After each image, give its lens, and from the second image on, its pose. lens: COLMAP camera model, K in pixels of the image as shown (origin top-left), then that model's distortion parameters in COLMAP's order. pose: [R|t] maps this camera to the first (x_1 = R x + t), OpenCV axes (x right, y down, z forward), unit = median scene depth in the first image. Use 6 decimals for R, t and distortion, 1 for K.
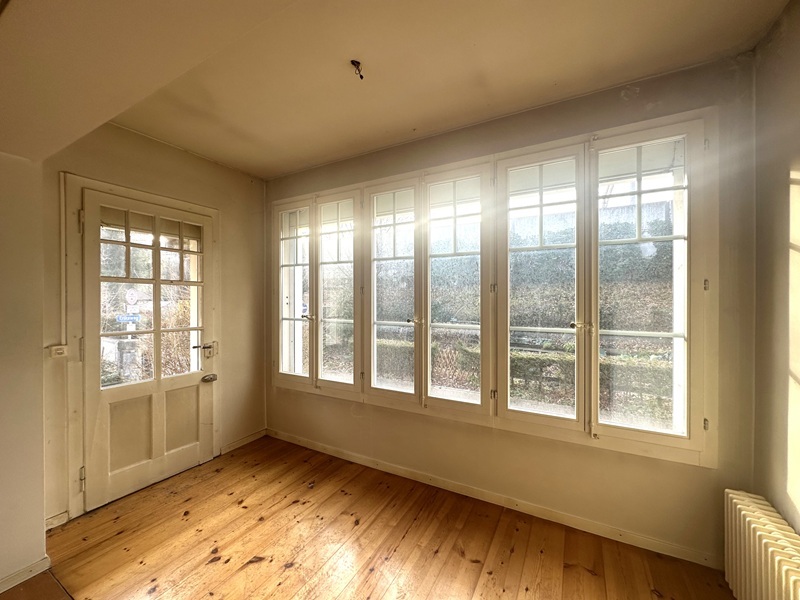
lens RADIAL K [[319.2, 0, 397.8], [0, 319.2, 300.3], [0, 0, 1]] dist [-0.002813, -0.000377]
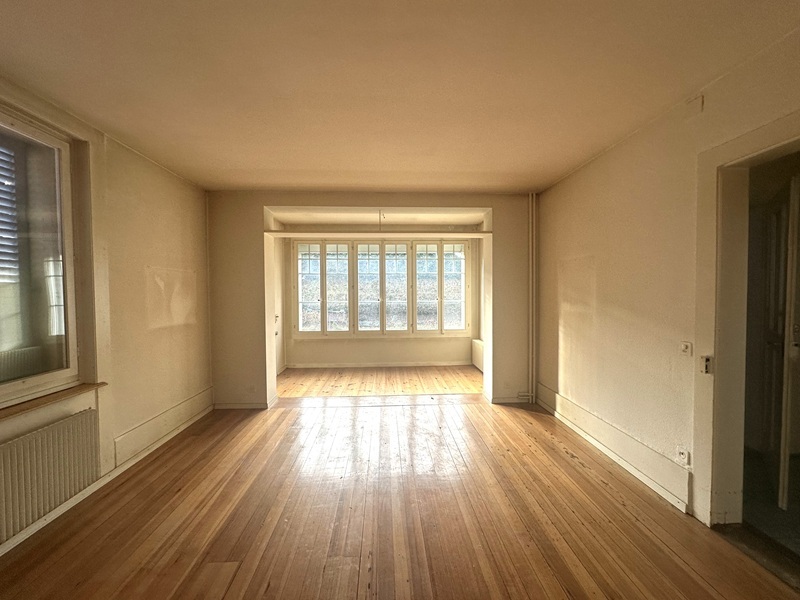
lens RADIAL K [[319.2, 0, 397.8], [0, 319.2, 300.3], [0, 0, 1]] dist [-0.002813, -0.000377]
pose [[0.853322, -0.020257, 0.520990, -1.246652], [0.008585, 0.999655, 0.024807, 0.007880], [-0.521313, -0.016696, 0.853202, -1.300879]]
